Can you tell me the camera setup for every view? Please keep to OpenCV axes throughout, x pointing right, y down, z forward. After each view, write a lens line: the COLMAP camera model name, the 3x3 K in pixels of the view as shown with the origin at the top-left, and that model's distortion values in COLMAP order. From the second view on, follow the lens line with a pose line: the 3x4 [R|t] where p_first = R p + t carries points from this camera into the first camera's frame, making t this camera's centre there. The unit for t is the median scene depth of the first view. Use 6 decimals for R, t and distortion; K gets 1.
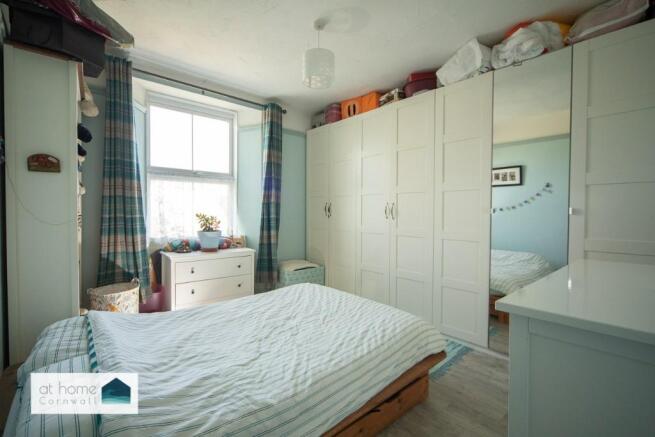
lens RADIAL K [[295.8, 0, 323.6], [0, 295.8, 218.1], [0, 0, 1]] dist [-0.003266, 0.000336]
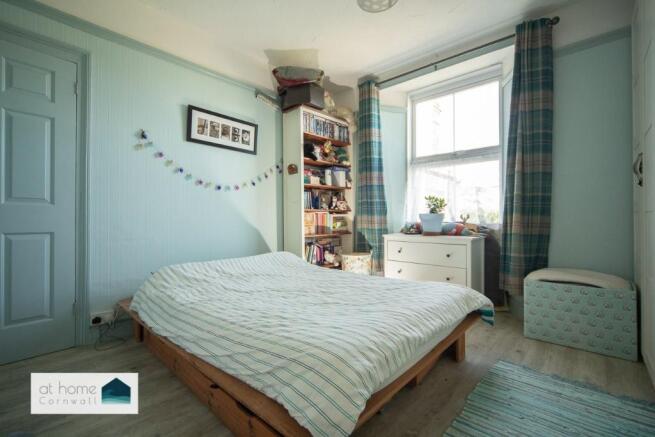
lens RADIAL K [[295.8, 0, 323.9], [0, 295.8, 218.3], [0, 0, 1]] dist [-0.003266, 0.000336]
pose [[0.100952, -0.010198, -0.994839, 0.551188], [-0.024172, 0.999627, -0.012700, 0.085345], [0.994598, 0.025329, 0.100668, 0.627282]]
